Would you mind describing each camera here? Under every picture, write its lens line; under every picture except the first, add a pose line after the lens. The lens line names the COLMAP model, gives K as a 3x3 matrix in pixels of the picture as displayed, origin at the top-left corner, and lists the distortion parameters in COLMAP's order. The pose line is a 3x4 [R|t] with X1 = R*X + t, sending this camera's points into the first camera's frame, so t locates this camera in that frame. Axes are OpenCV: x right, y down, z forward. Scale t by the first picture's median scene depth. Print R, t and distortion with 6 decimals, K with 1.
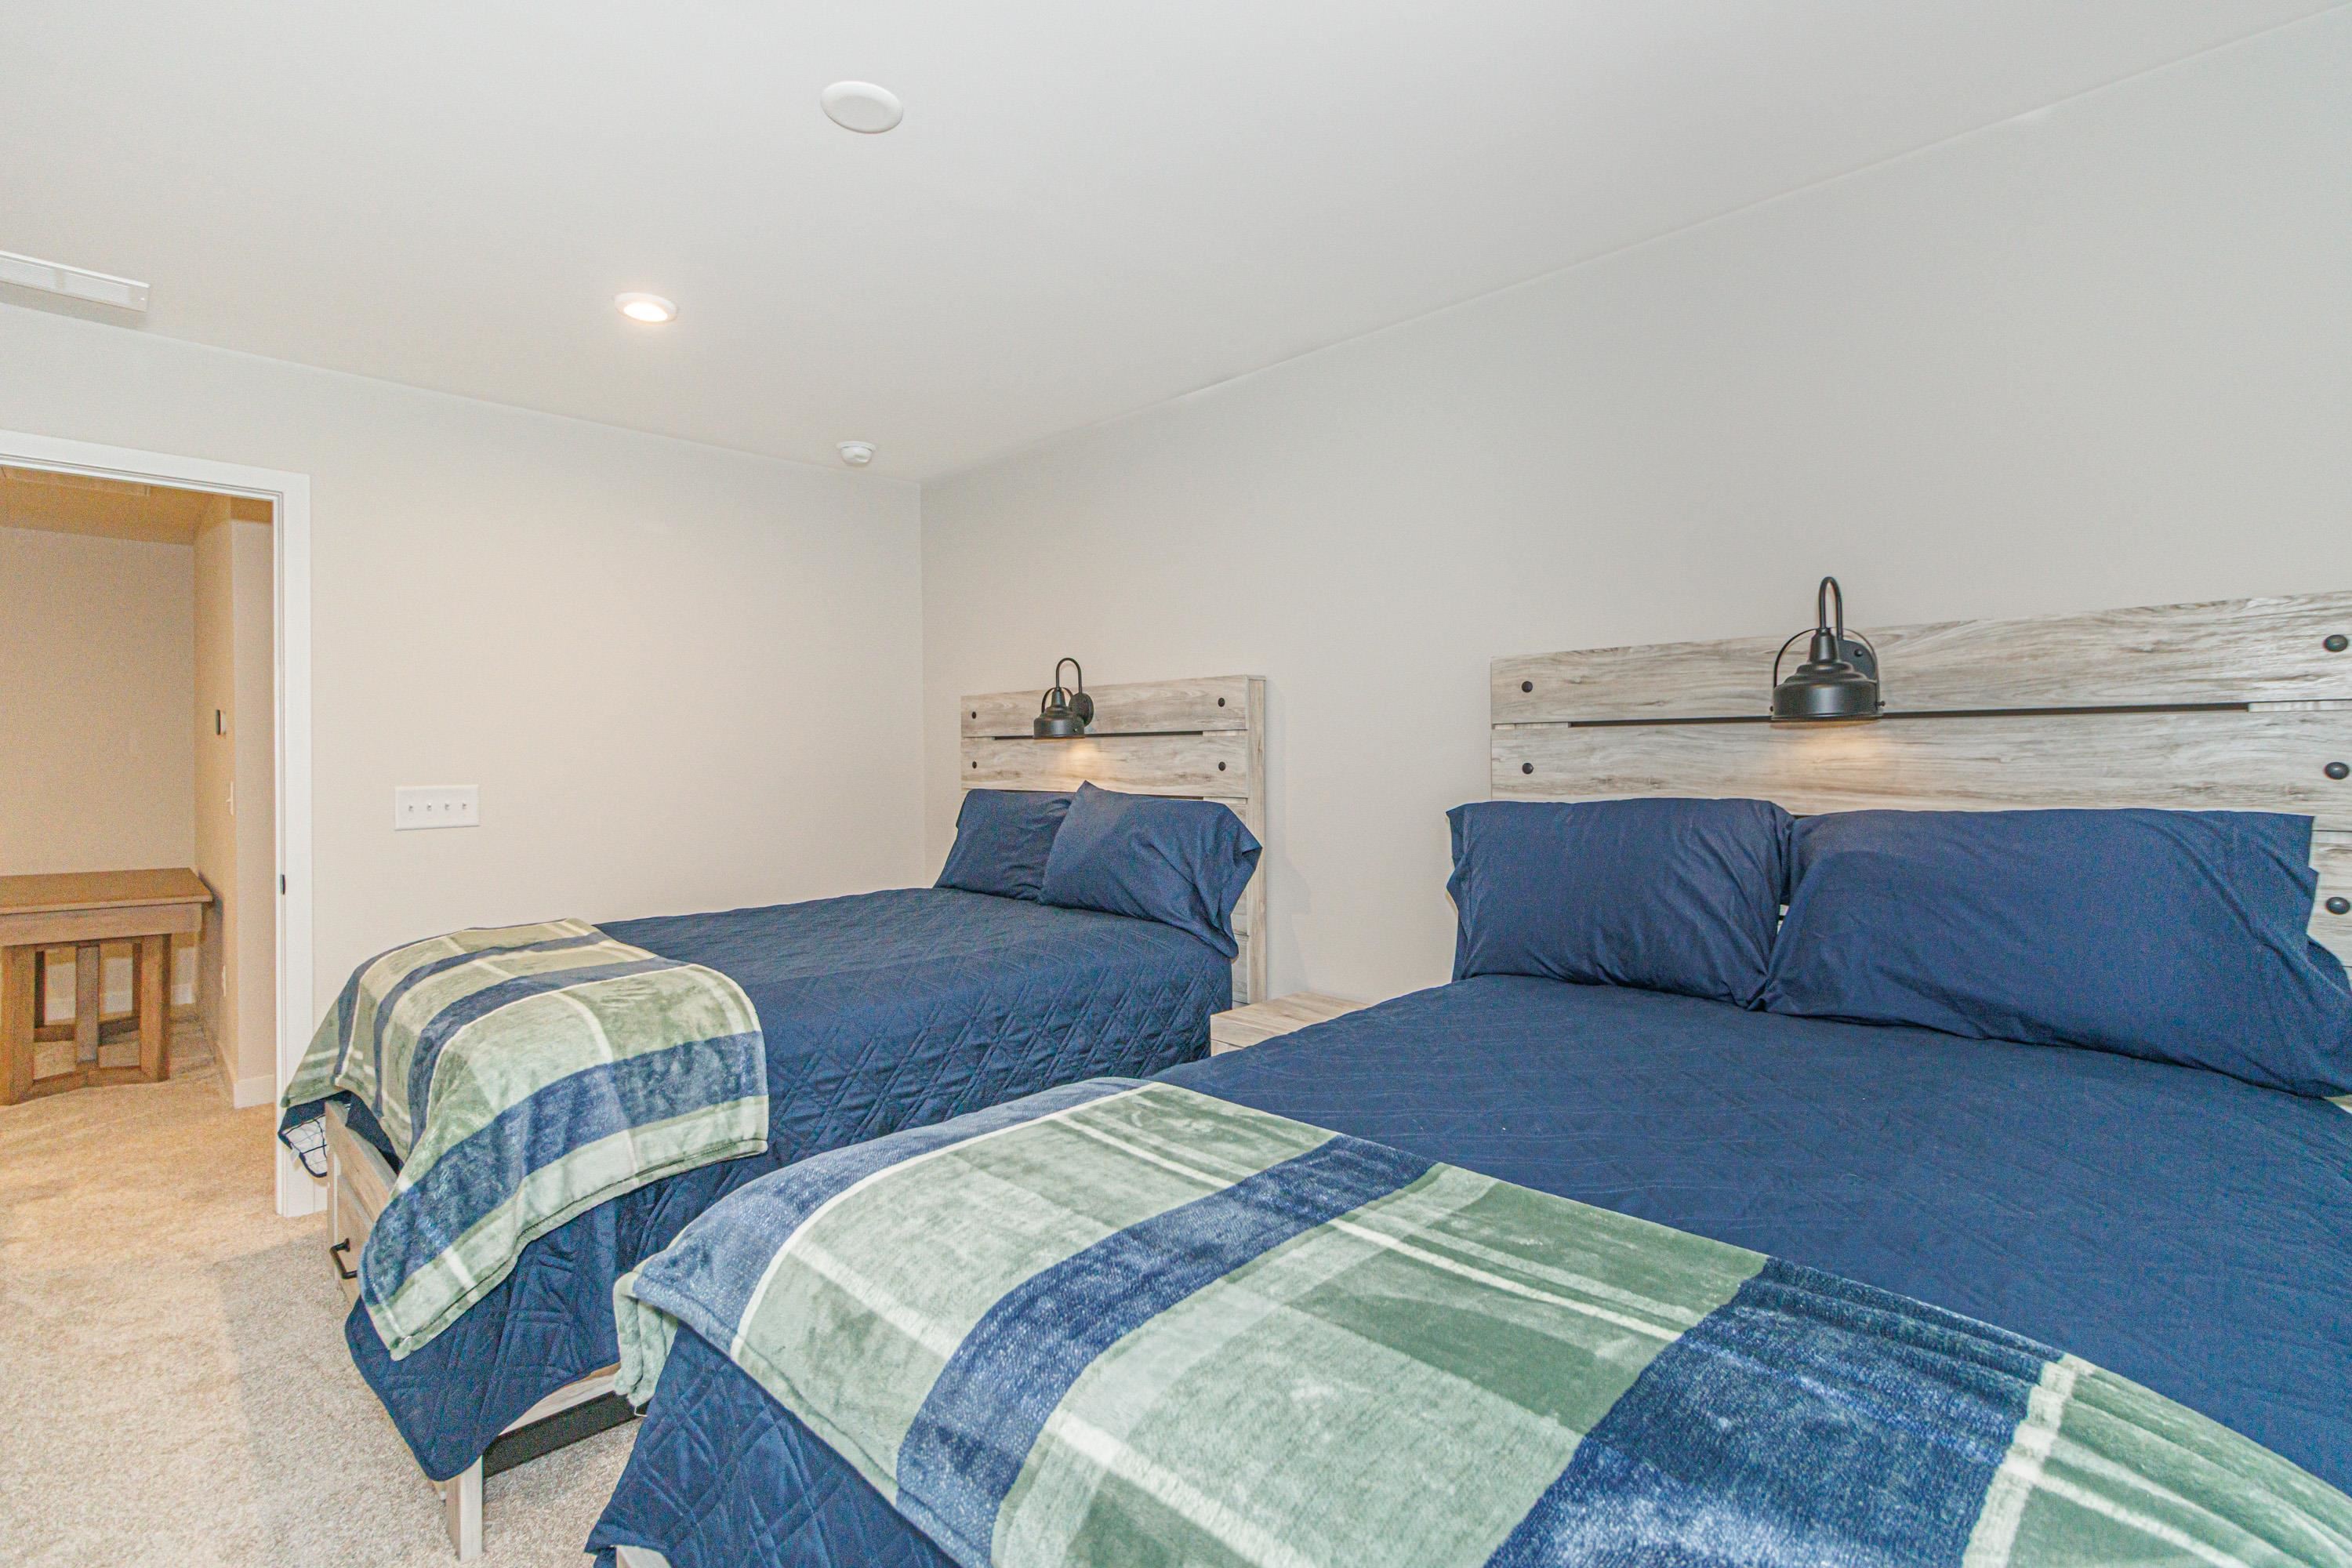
lens RADIAL K [[1084.8, 0, 1161.3], [0, 1084.8, 773.2], [0, 0, 1]] dist [0.009618, -0.001819]
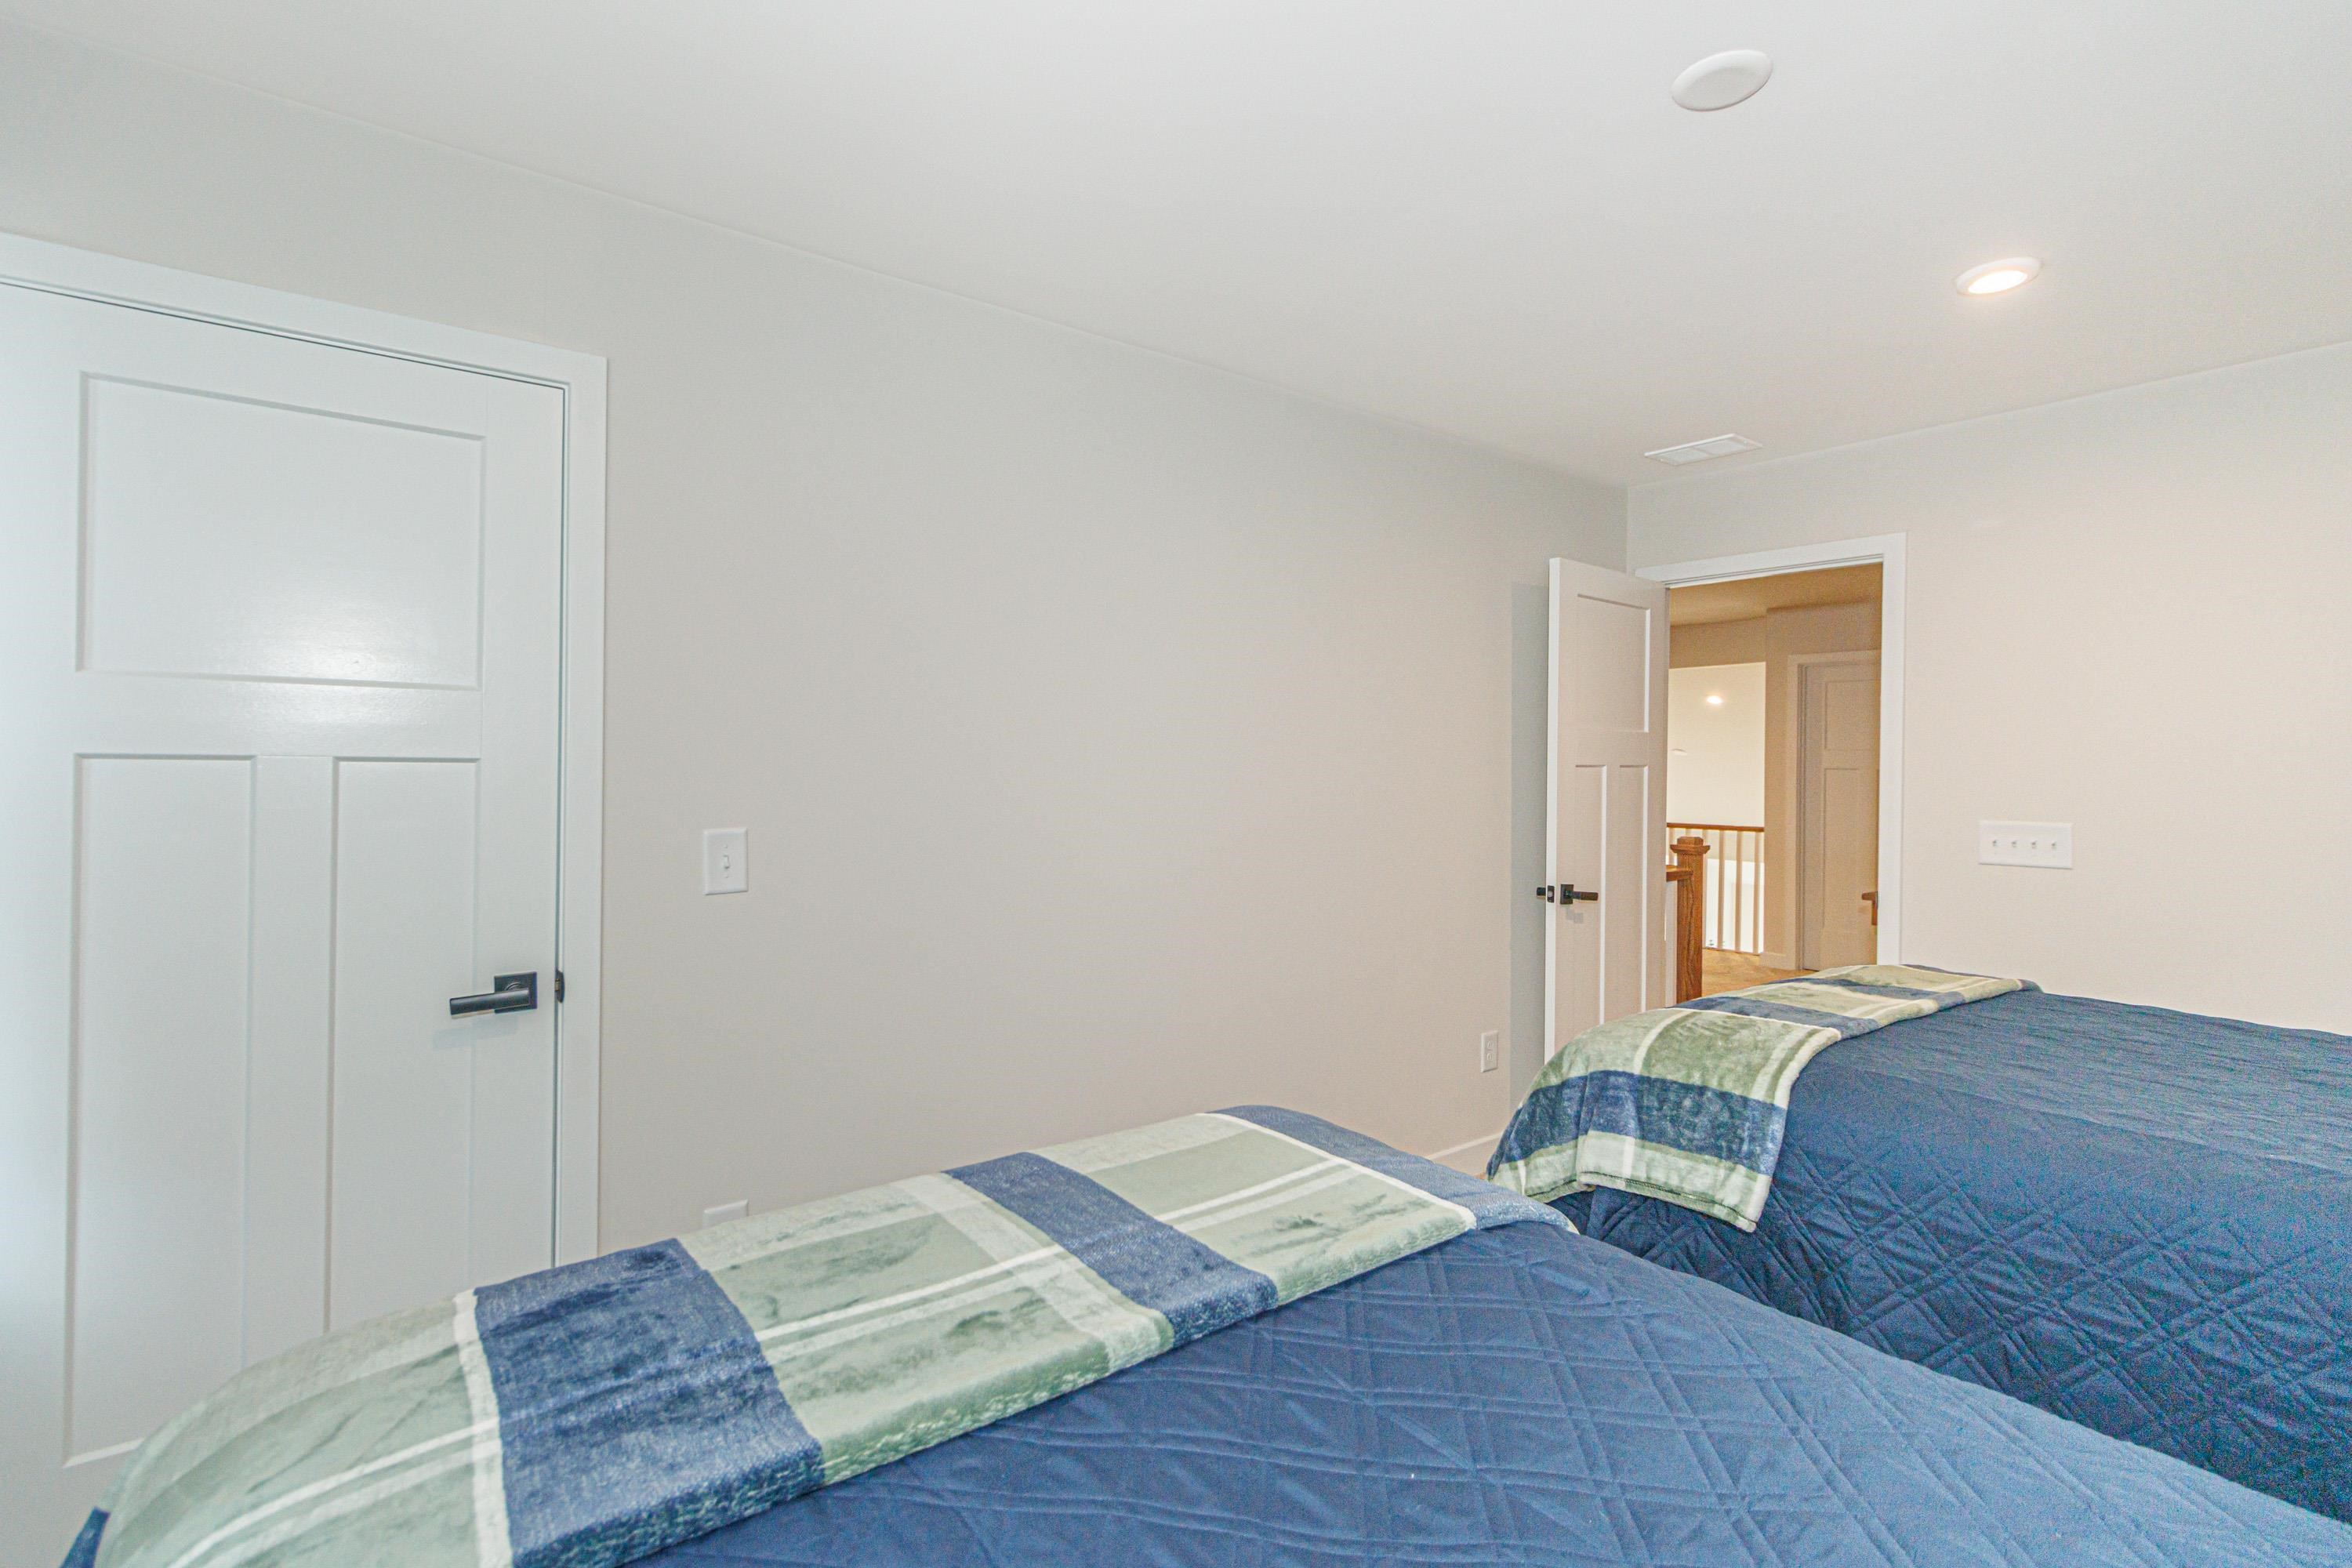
lens RADIAL K [[1084.8, 0, 1160.1], [0, 1084.8, 796.2], [0, 0, 1]] dist [0.009618, -0.001819]
pose [[-0.149669, 0.030563, -0.988264, 0.648888], [-0.021210, 0.999193, 0.034113, -0.045495], [0.988509, 0.026067, -0.148900, 0.666803]]
